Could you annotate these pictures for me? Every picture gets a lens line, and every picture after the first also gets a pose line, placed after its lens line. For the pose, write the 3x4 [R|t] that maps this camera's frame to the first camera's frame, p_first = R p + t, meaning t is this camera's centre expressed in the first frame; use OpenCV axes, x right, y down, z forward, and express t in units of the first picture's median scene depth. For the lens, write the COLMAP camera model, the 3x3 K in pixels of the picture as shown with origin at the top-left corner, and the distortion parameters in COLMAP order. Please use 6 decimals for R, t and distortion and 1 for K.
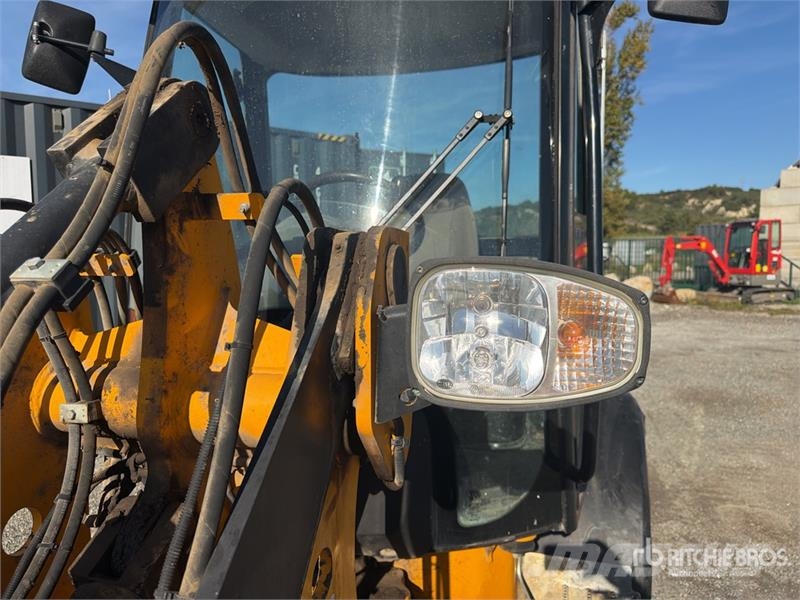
lens RADIAL K [[582.0, 0, 403.1], [0, 582.0, 299.0], [0, 0, 1]] dist [0.040096, -0.055645]
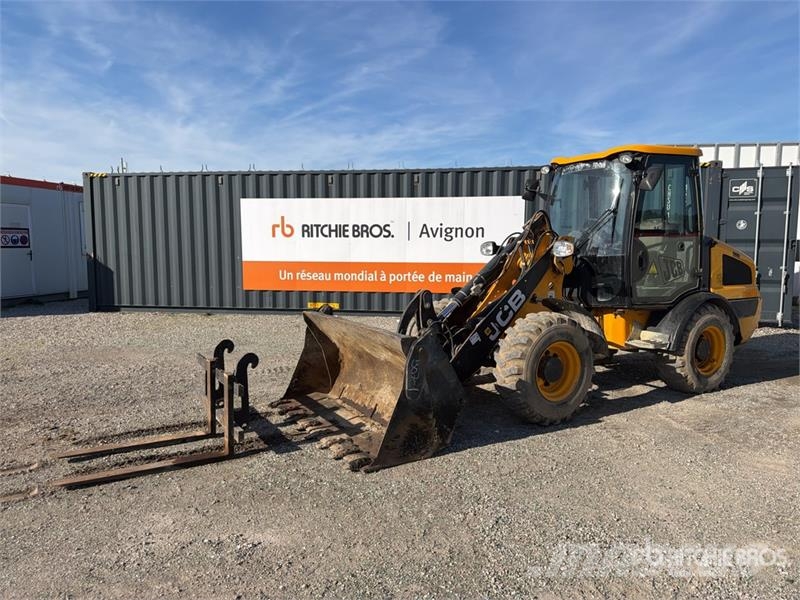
lens RADIAL K [[582.0, 0, 401.2], [0, 582.0, 300.5], [0, 0, 1]] dist [0.040096, -0.055645]
pose [[0.702662, 0.081563, -0.706834, 1.936193], [-0.059894, 0.996662, 0.055467, 0.193719], [0.708999, 0.003361, 0.705202, -2.829311]]
